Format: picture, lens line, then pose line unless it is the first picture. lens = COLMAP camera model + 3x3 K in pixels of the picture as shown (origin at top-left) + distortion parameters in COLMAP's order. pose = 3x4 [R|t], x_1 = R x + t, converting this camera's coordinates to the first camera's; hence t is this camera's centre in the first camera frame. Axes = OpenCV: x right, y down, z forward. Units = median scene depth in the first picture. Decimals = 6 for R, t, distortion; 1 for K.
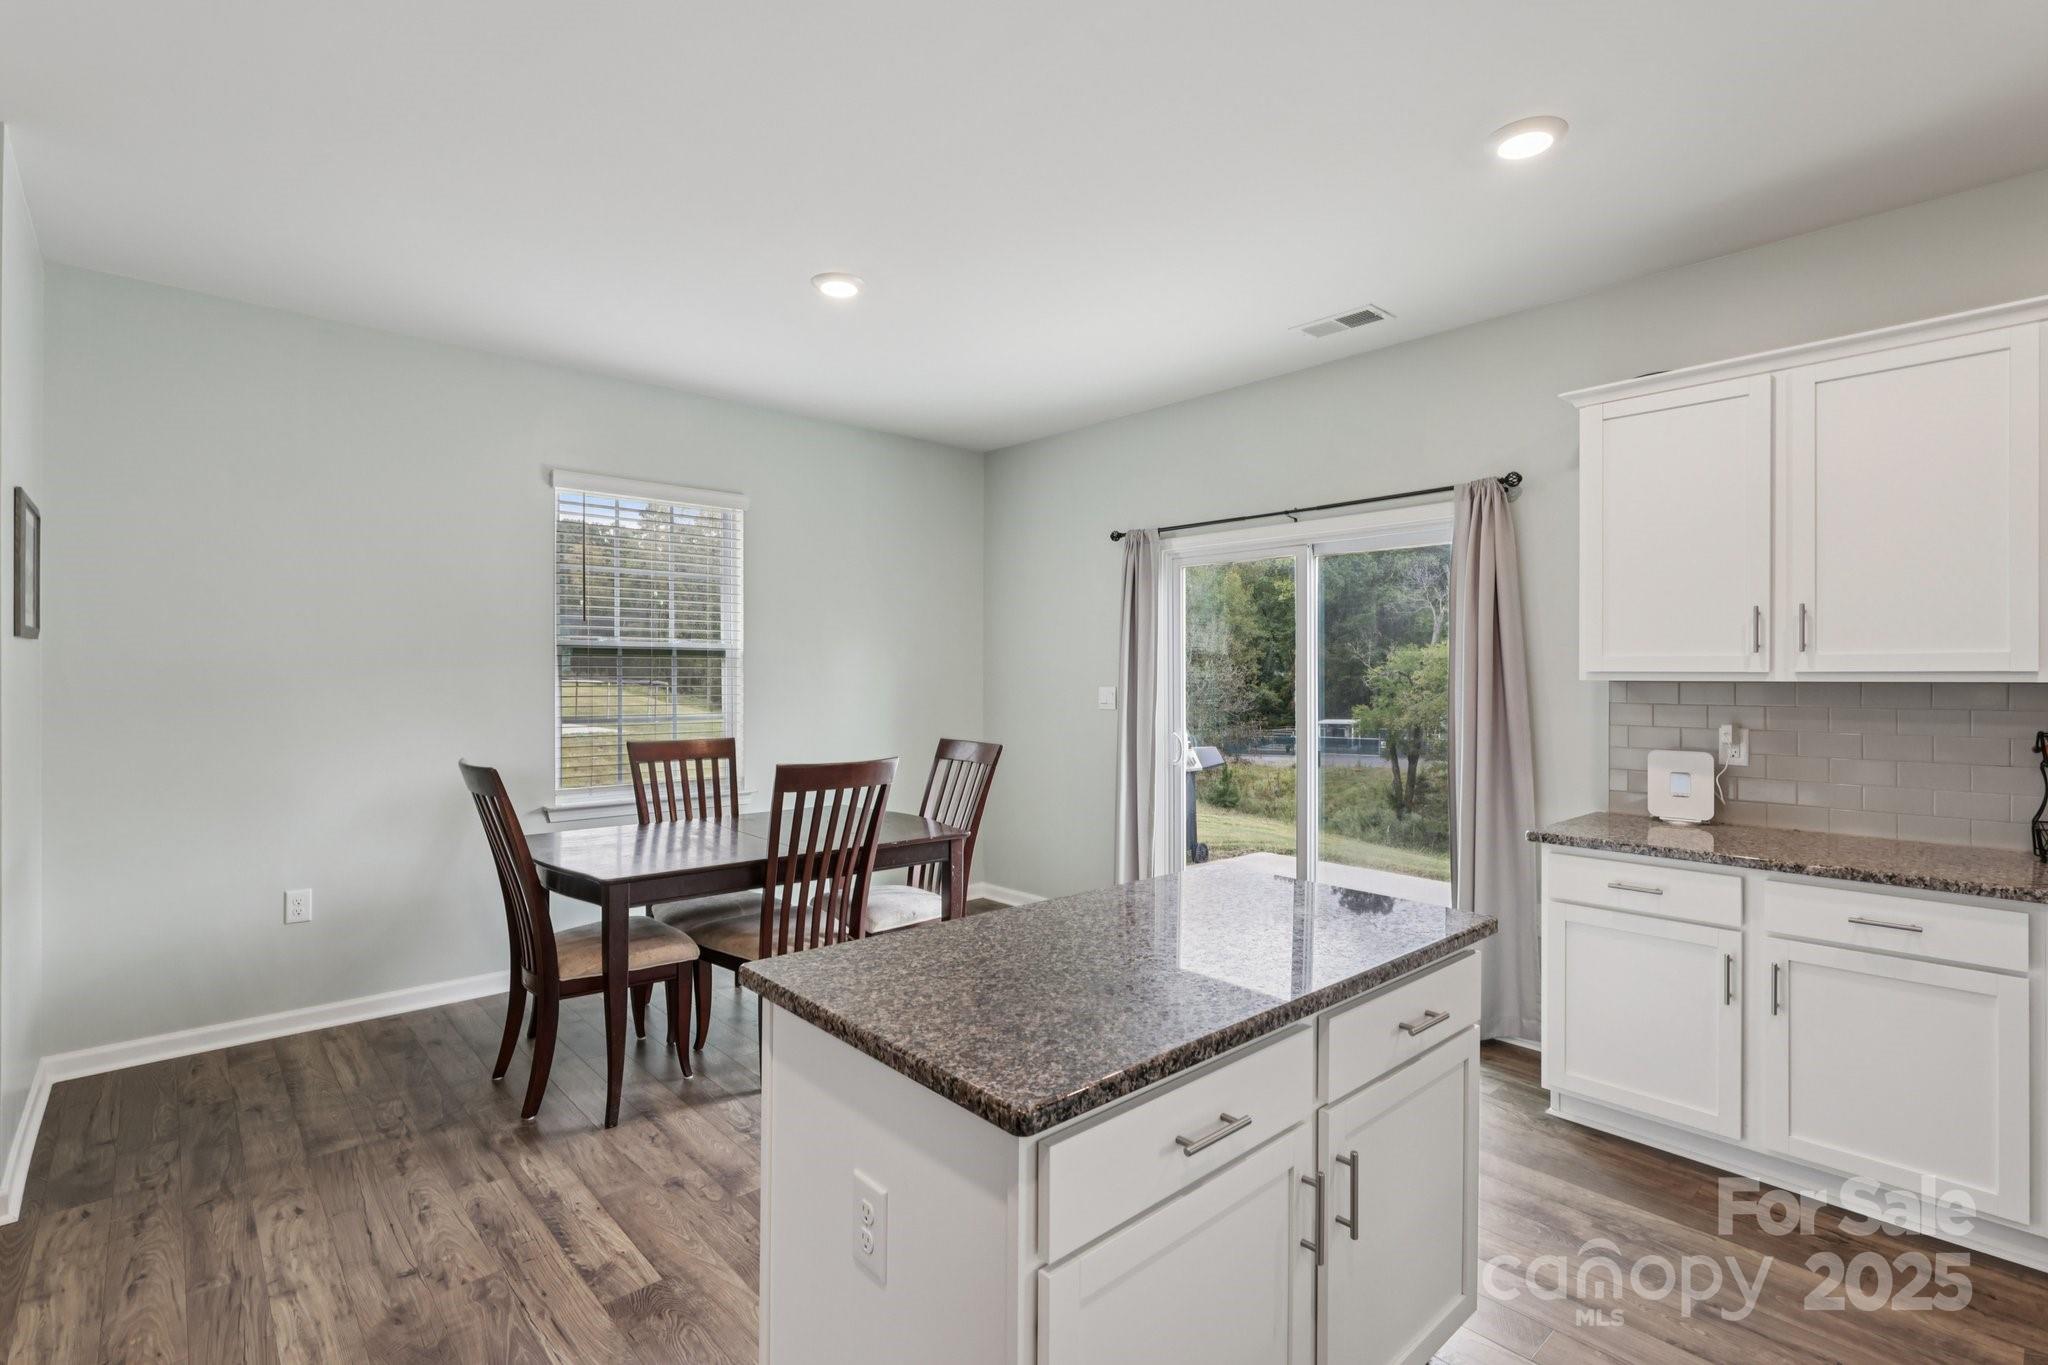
lens RADIAL K [[968.3, 0, 1034.4], [0, 968.3, 672.5], [0, 0, 1]] dist [0.014879, 0.000186]
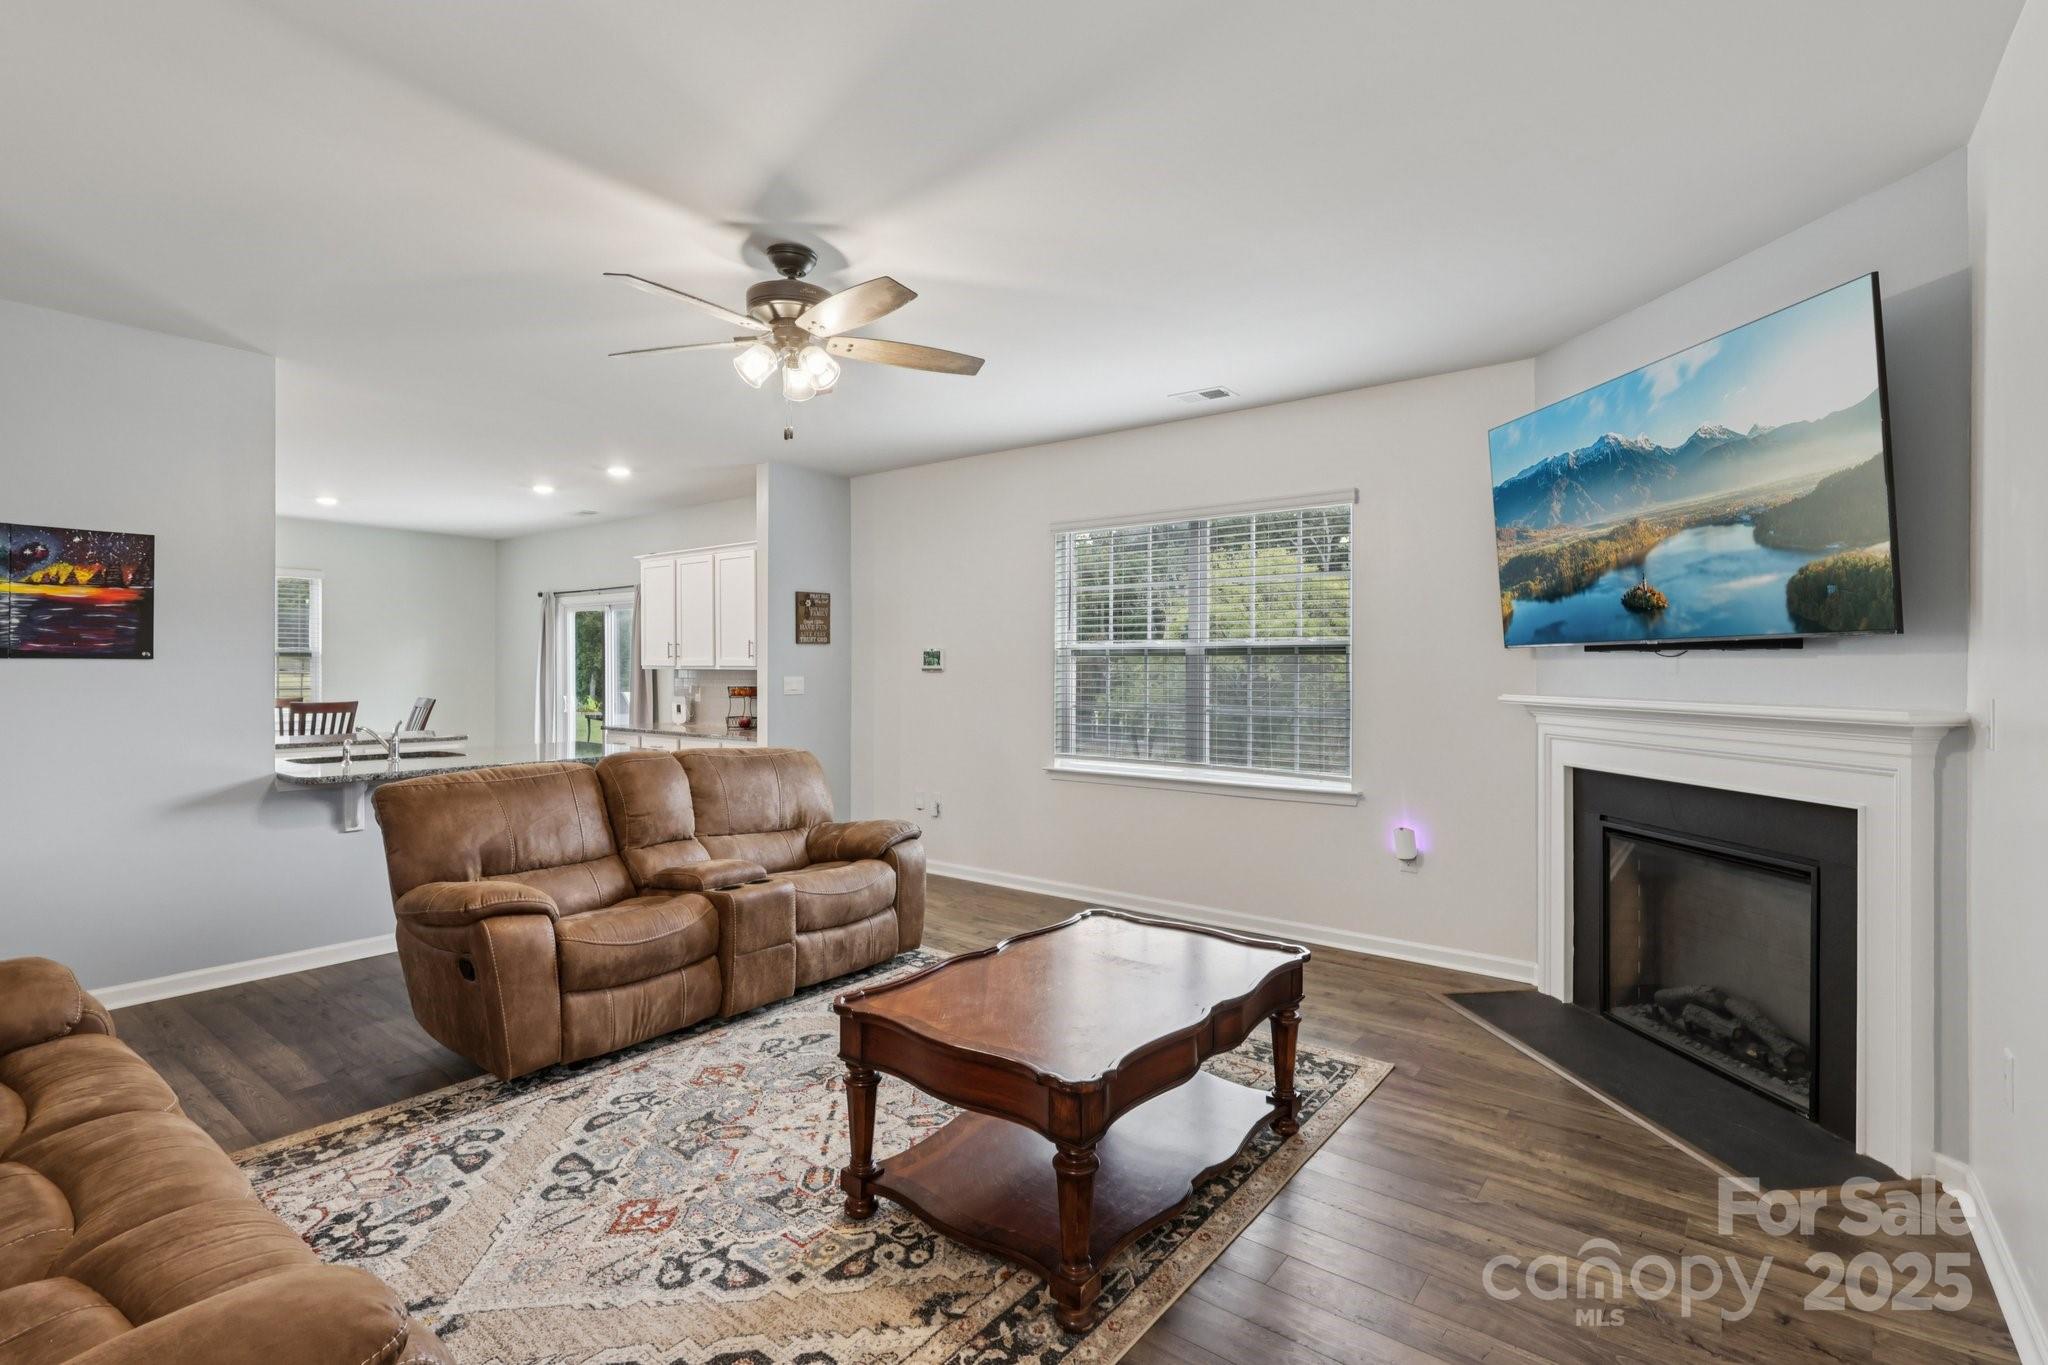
lens RADIAL K [[968.3, 0, 1034.4], [0, 968.3, 672.5], [0, 0, 1]] dist [0.014879, 0.000186]
pose [[0.984022, 0.006699, 0.177920, 1.251772], [-0.007099, 0.999973, 0.001615, 0.004096], [-0.177904, -0.002852, 0.984044, -1.875184]]
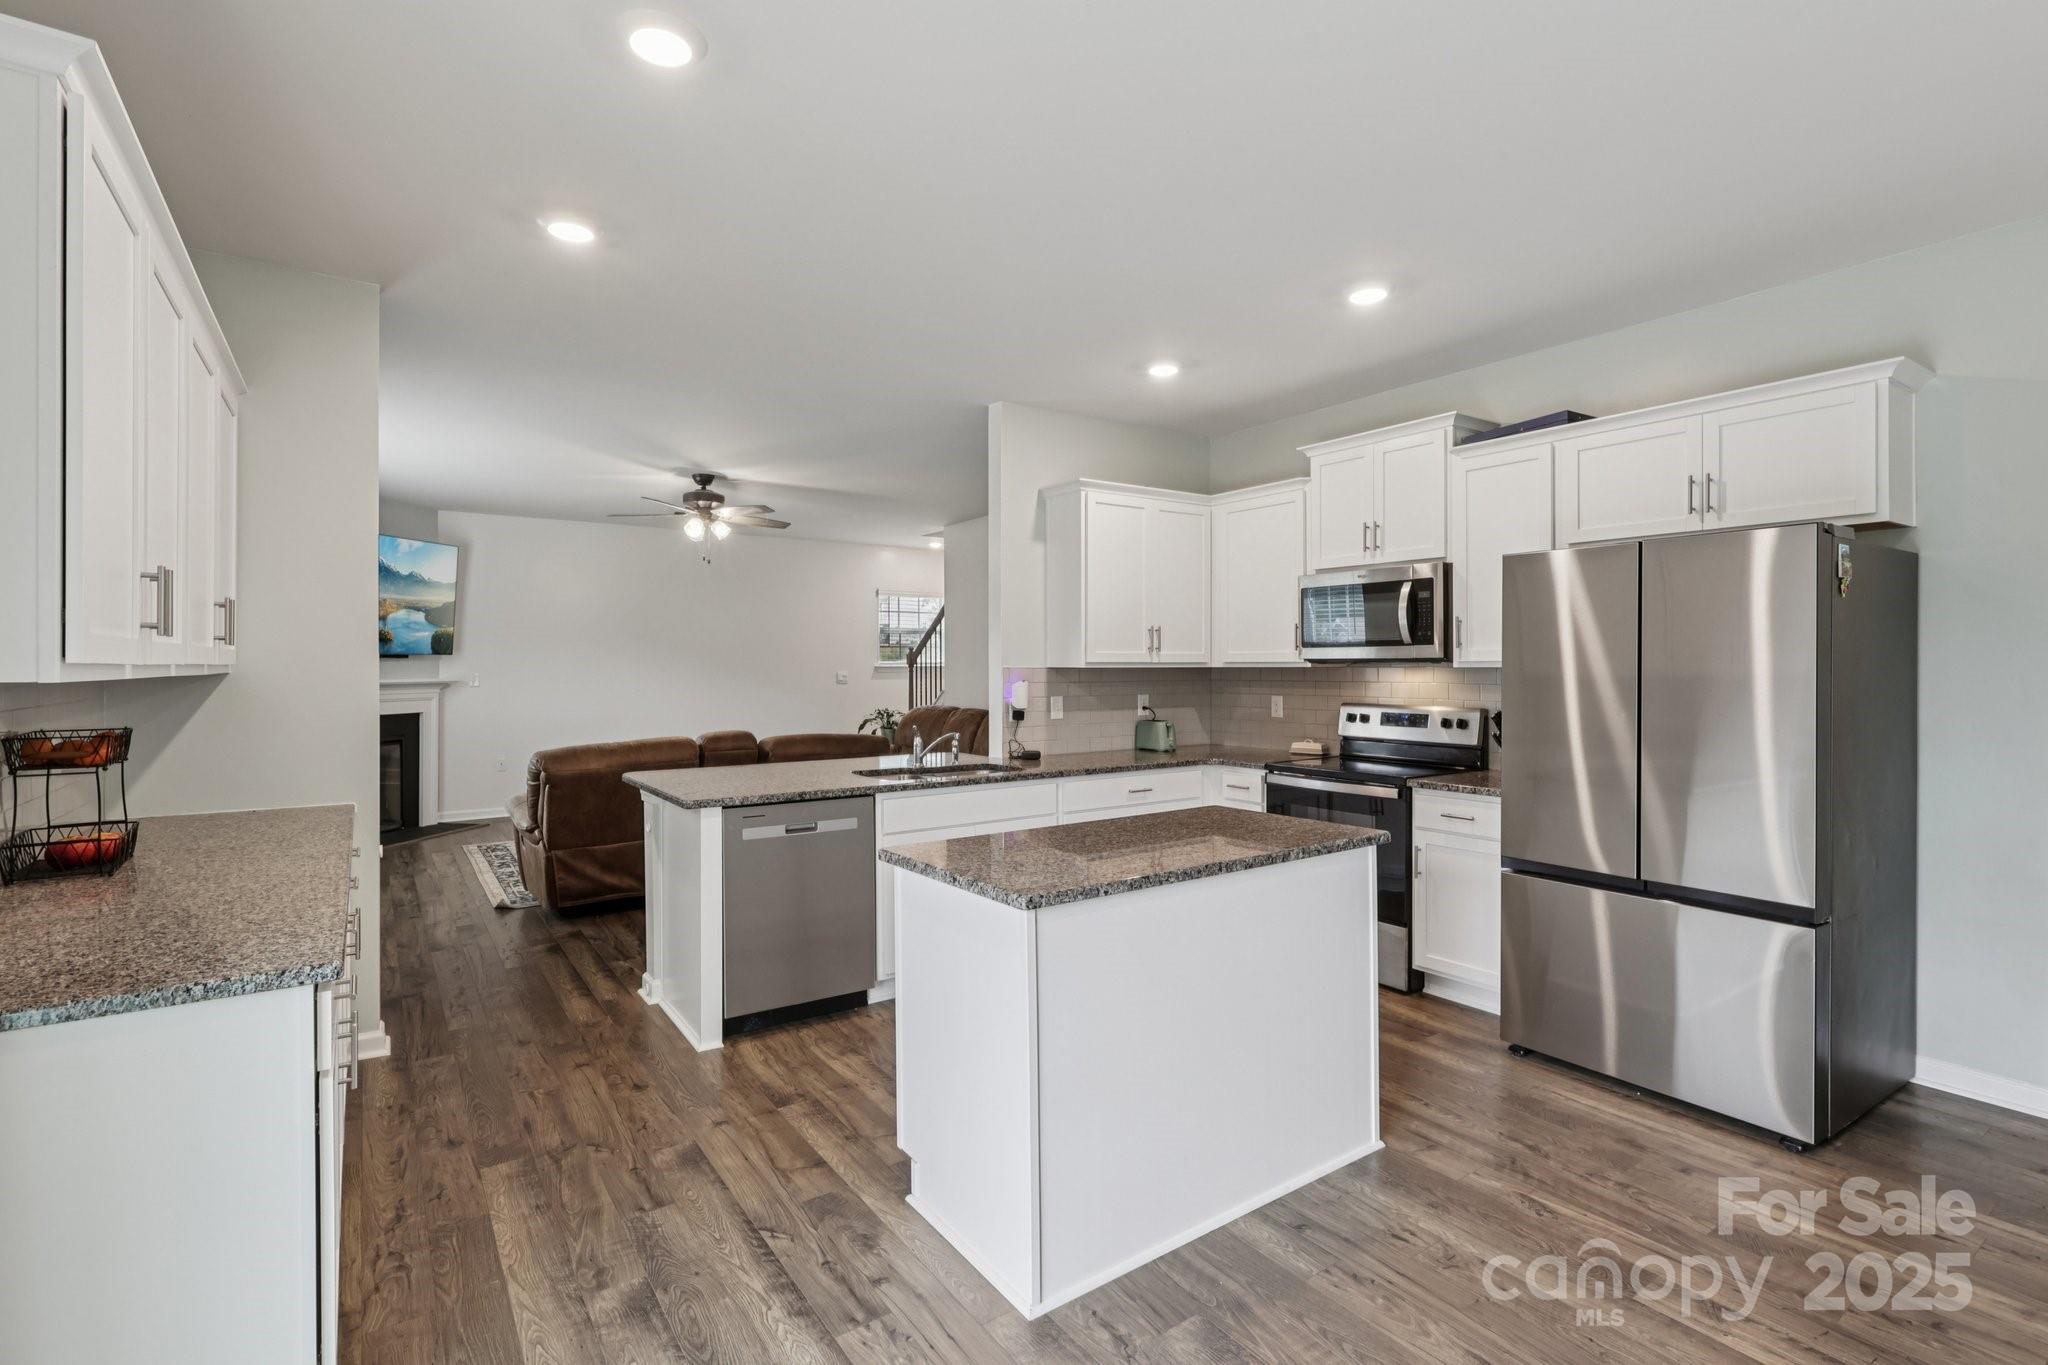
lens RADIAL K [[954.2, 0, 1023.6], [0, 954.2, 665.4], [0, 0, 1]] dist [0.001157, 0.000233]
pose [[-0.991188, 0.000882, 0.132460, 0.067584], [0.000557, 0.999997, -0.002490, 0.000888], [-0.132462, -0.002394, -0.991185, 1.561494]]
